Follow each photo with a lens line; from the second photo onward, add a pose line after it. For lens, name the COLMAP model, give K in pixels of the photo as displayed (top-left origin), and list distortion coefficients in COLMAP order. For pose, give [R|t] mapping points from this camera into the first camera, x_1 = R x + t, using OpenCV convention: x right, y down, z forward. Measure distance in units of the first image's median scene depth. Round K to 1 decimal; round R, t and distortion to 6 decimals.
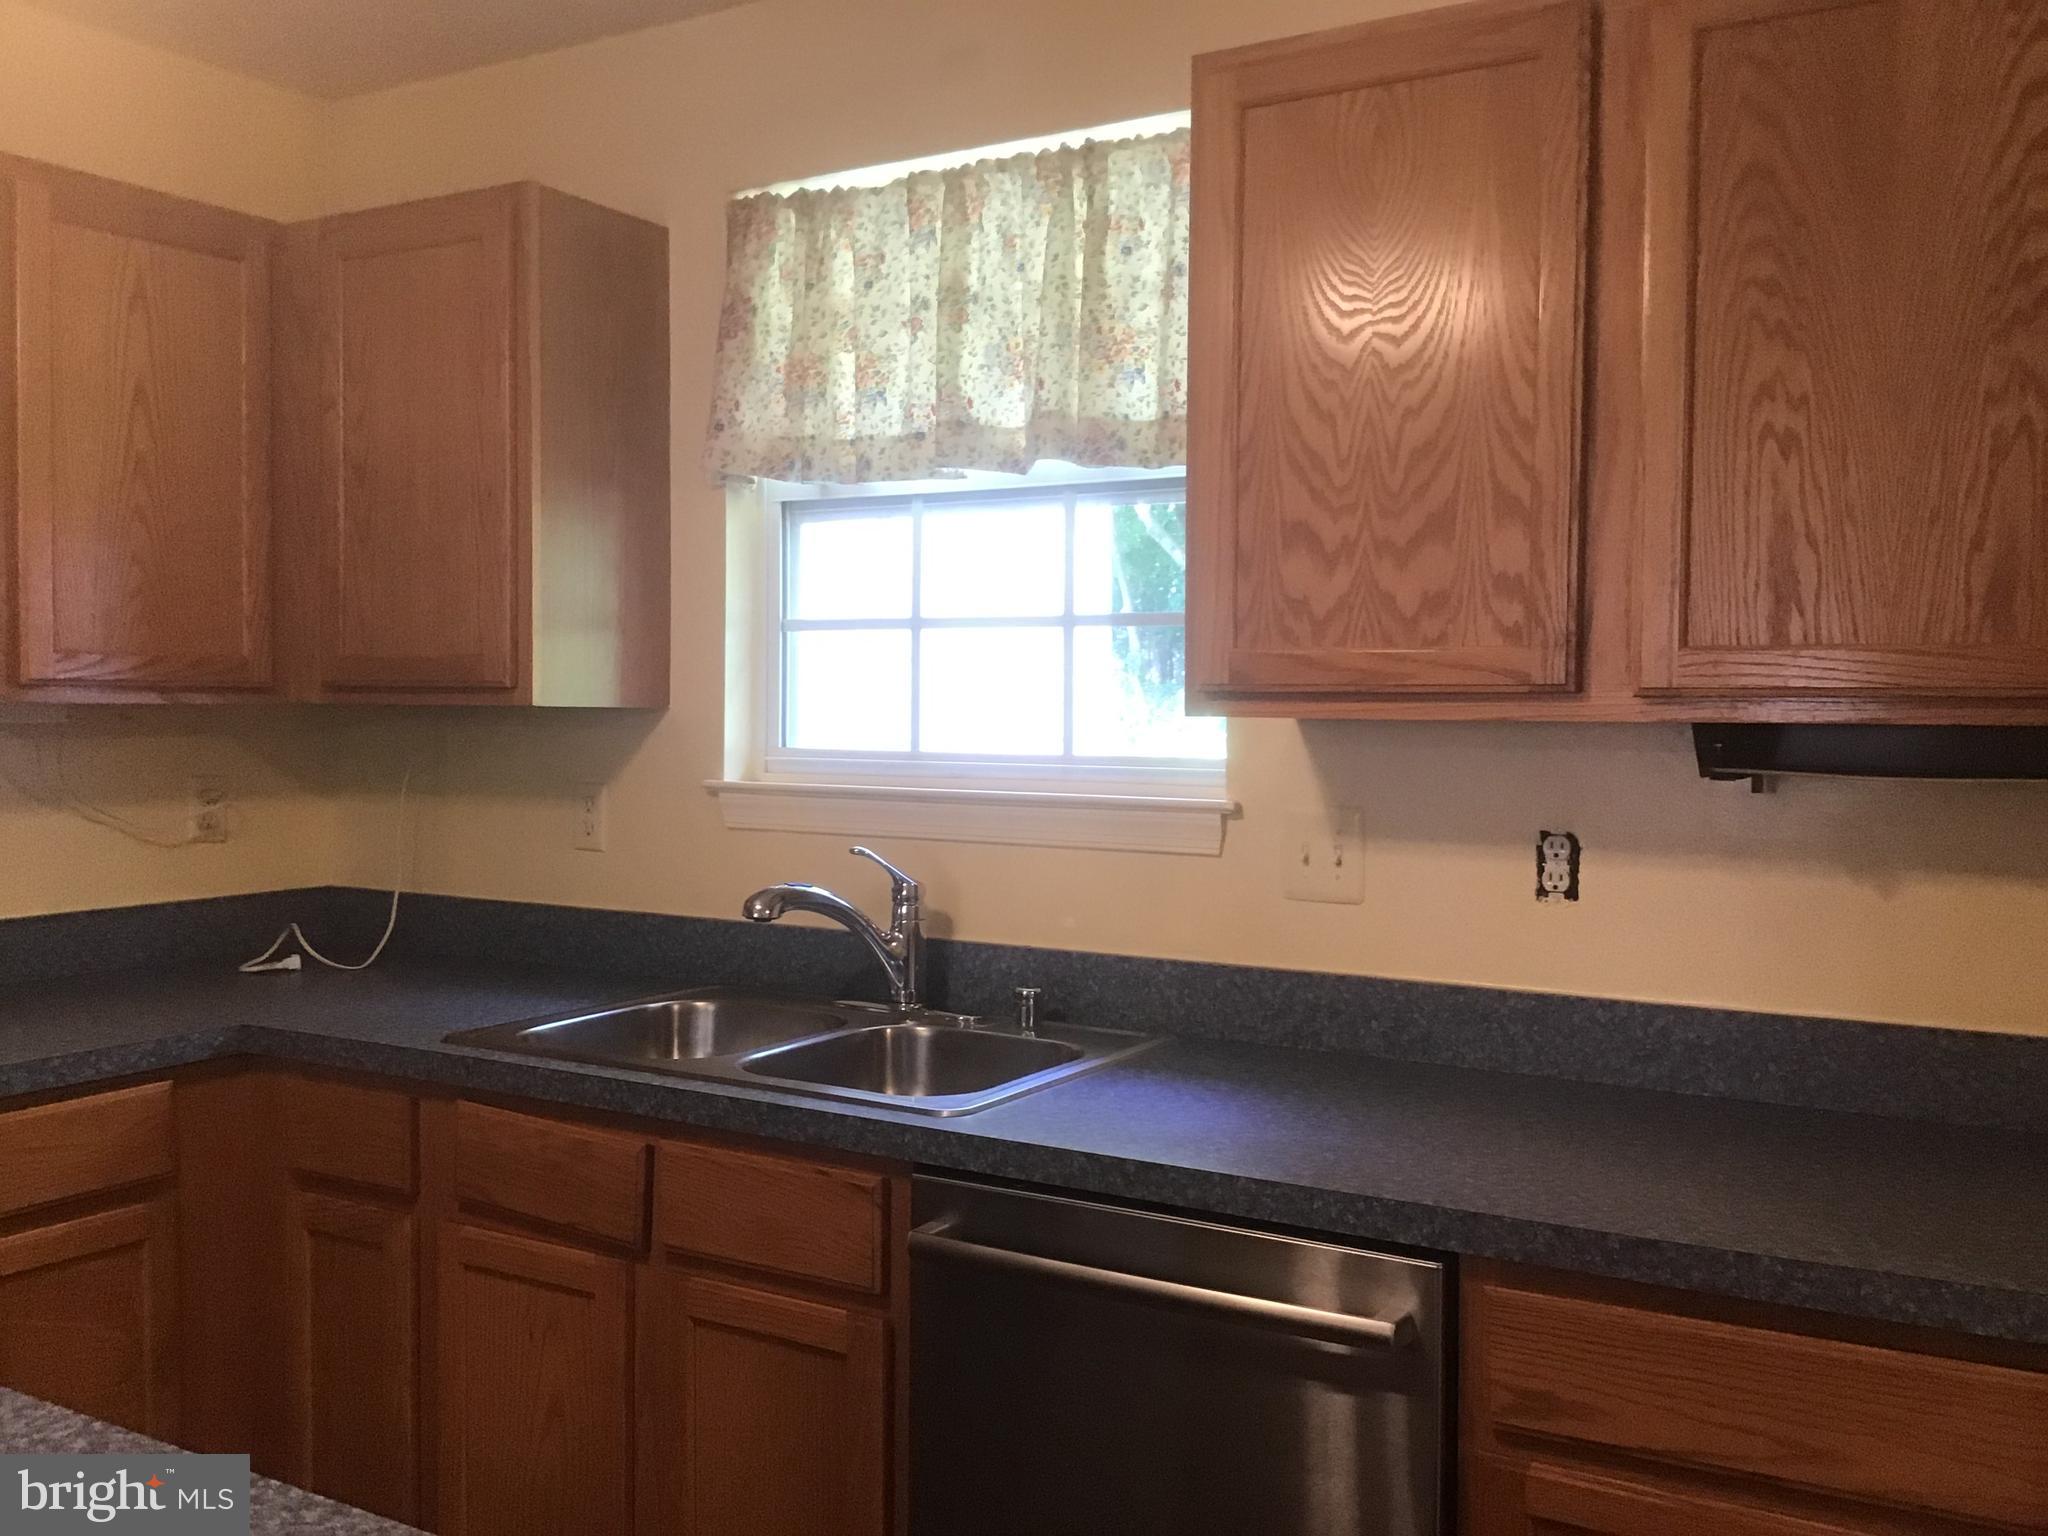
lens RADIAL K [[1863.2, 0, 1024.0], [0, 1863.2, 768.0], [0, 0, 1]] dist [0.029132, -0.007004]
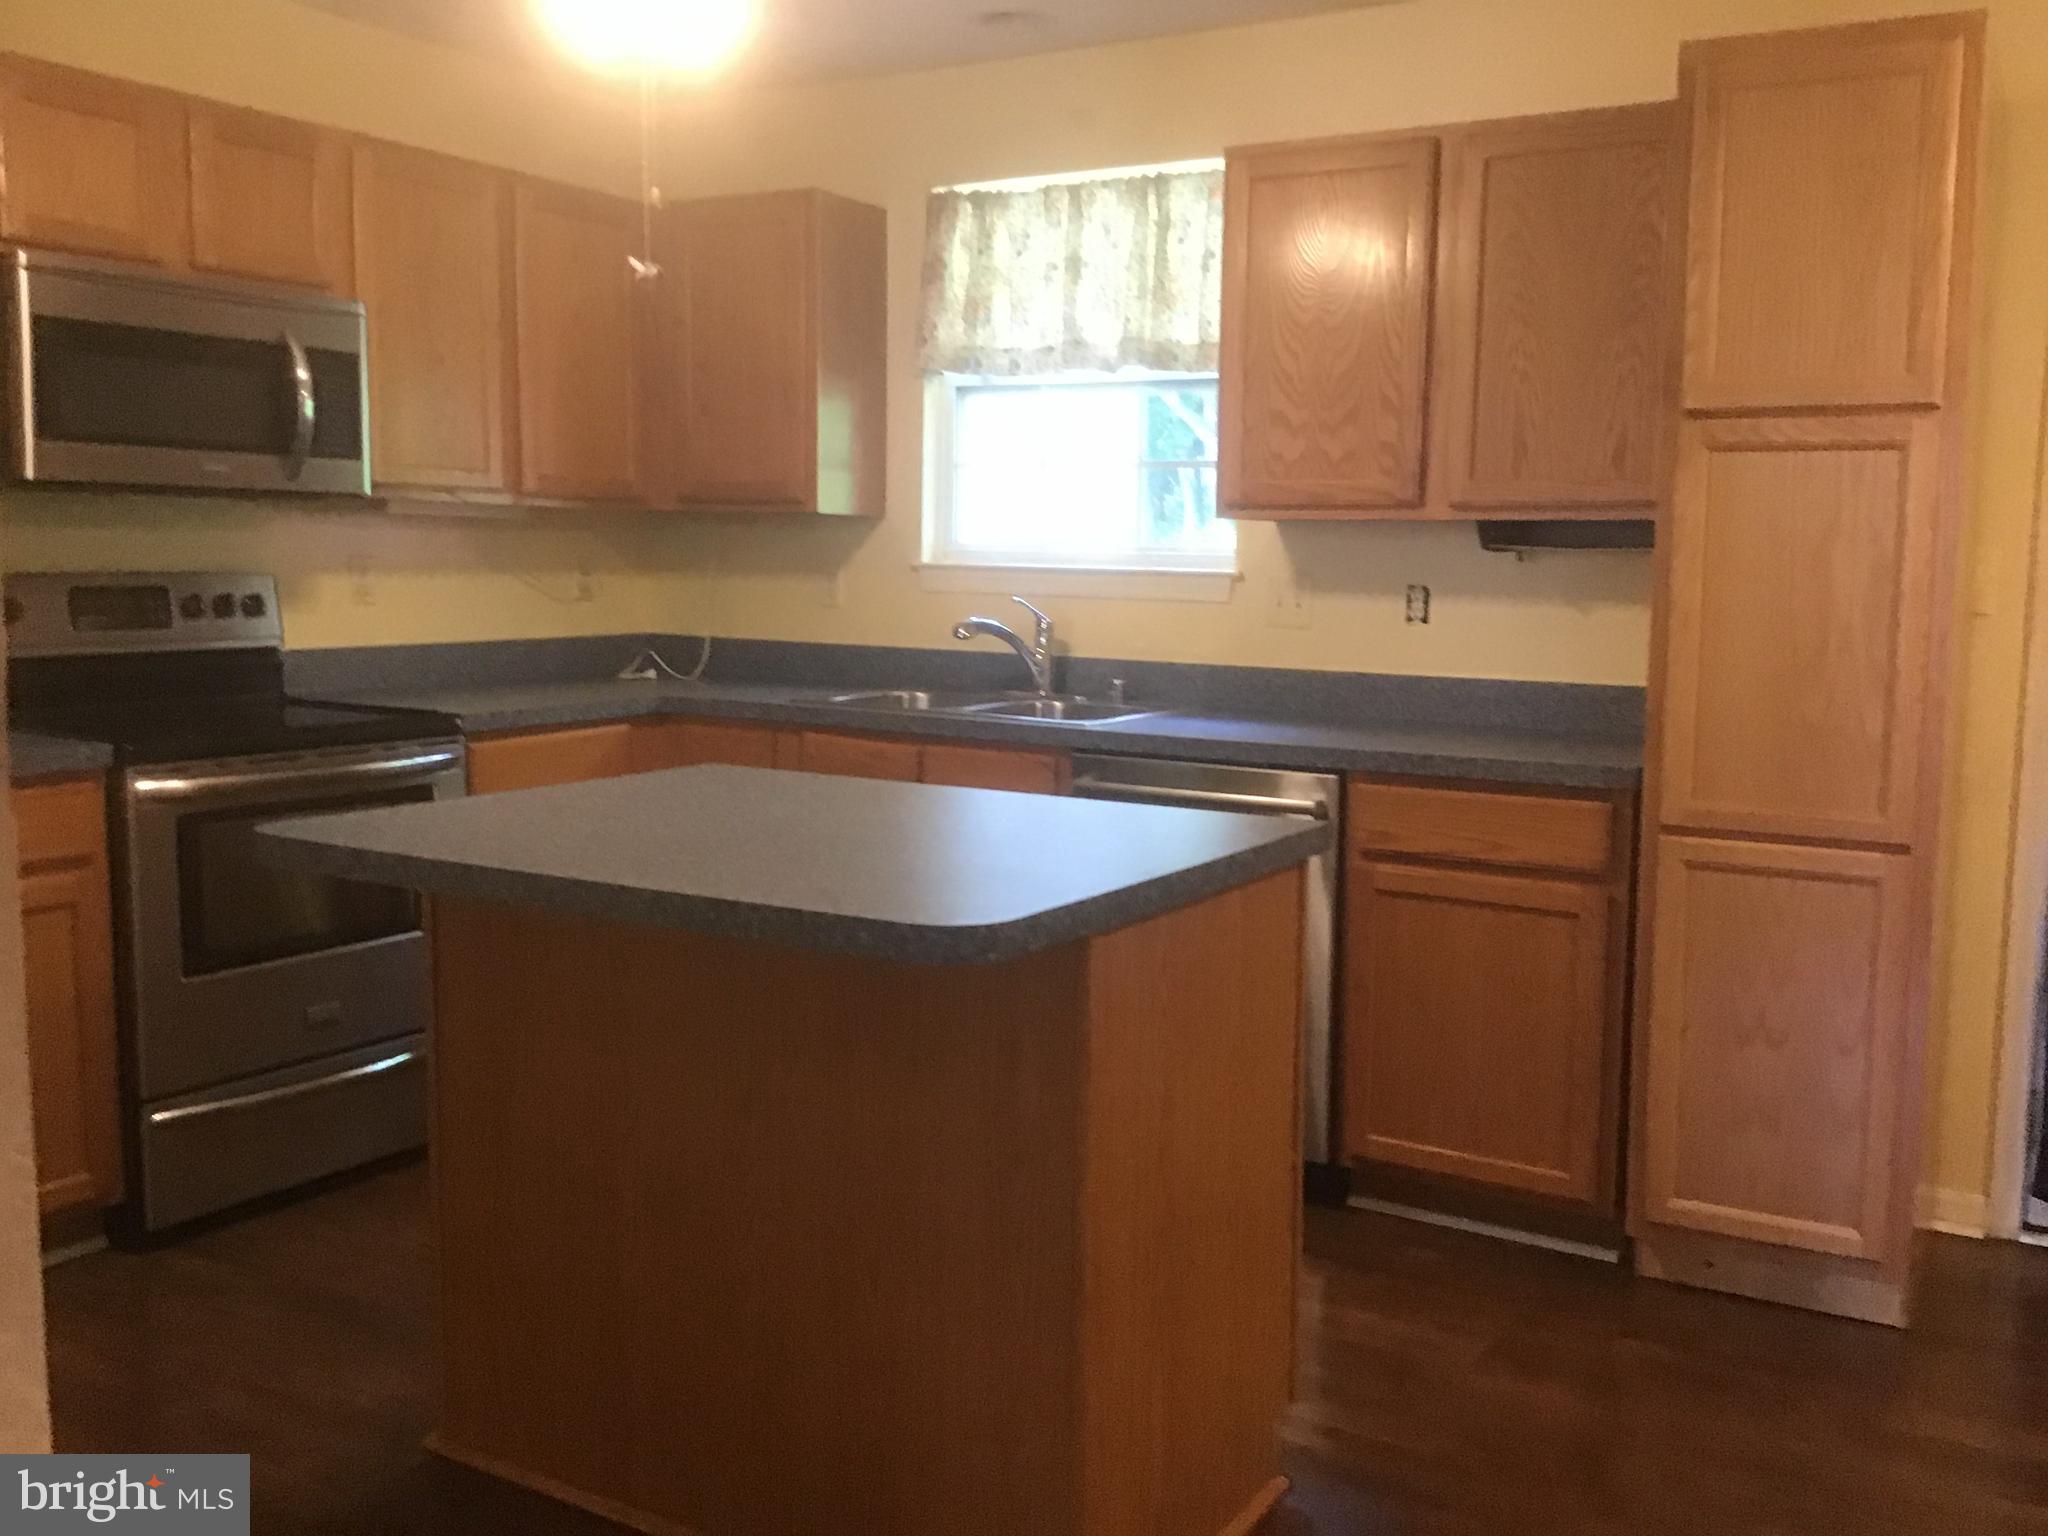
lens RADIAL K [[1863.4, 0, 1071.7], [0, 1863.4, 771.0], [0, 0, 1]] dist [0.095376, -0.231018]
pose [[0.999431, 0.006590, 0.033088, -0.092243], [-0.009260, 0.996655, 0.081200, 0.059306], [-0.032442, -0.081460, 0.996148, -0.687780]]
